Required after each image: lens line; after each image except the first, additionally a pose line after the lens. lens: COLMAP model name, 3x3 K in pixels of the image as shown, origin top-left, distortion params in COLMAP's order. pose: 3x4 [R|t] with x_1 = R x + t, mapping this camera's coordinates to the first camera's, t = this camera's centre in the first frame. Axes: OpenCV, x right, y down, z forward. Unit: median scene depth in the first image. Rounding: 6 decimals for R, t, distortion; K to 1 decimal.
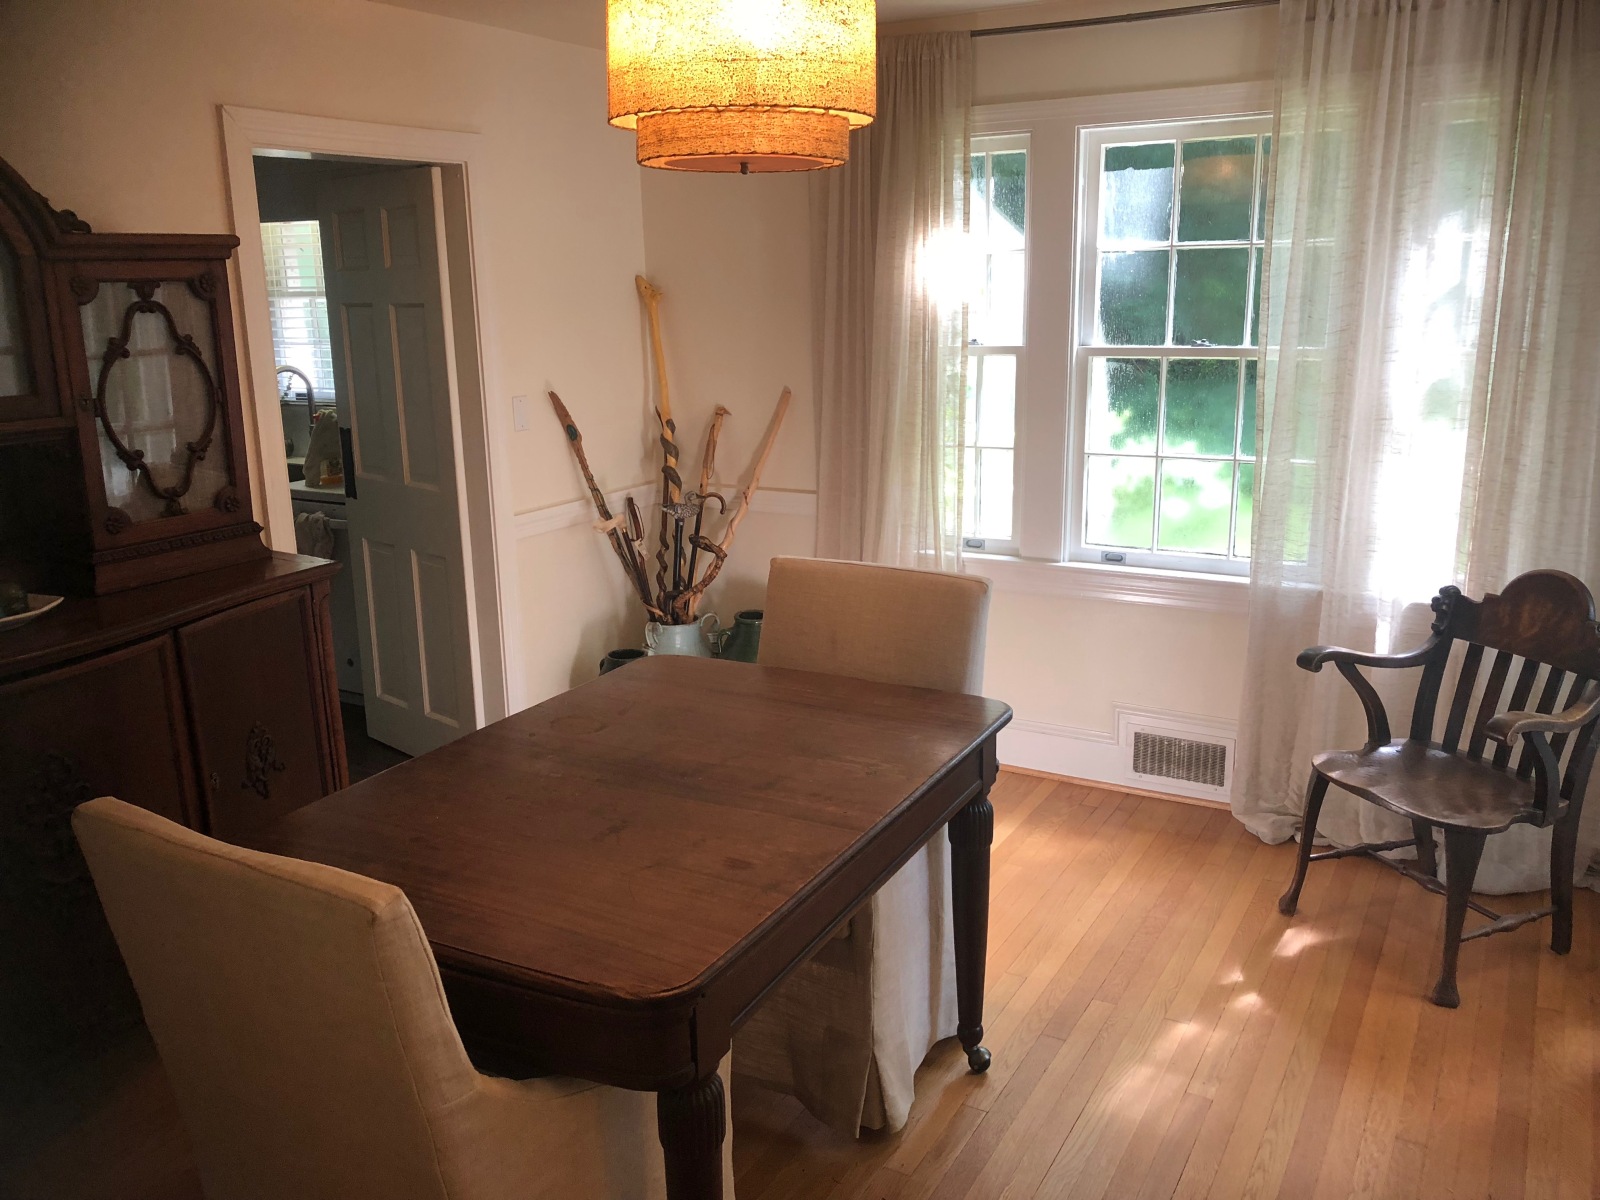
lens RADIAL K [[1311.4, 0, 803.0], [0, 1311.4, 602.0], [0, 0, 1]] dist [0.028552, -0.020726]
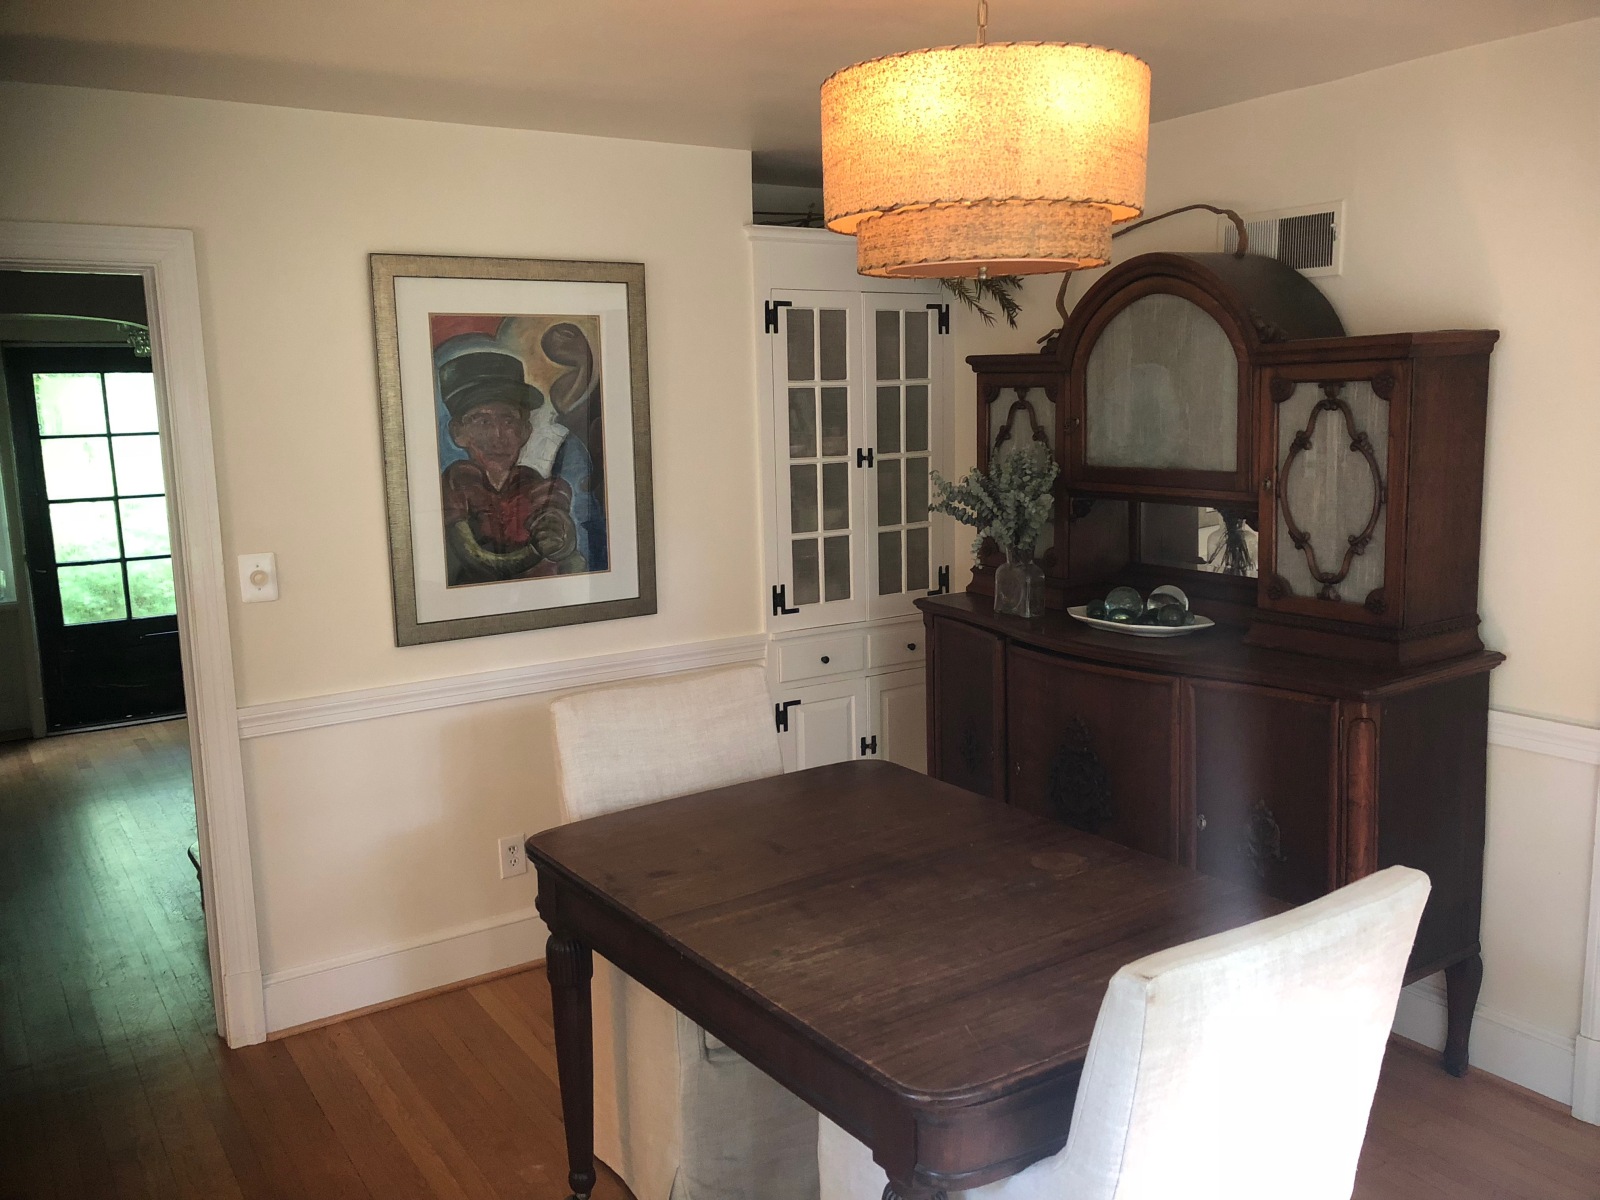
lens RADIAL K [[1311.4, 0, 803.5], [0, 1311.4, 595.8], [0, 0, 1]] dist [0.028552, -0.020726]
pose [[-0.468437, 0.159420, -0.868995, 0.659702], [-0.172631, 0.948111, 0.266992, -0.288195], [0.866467, 0.275084, -0.416609, 1.117467]]
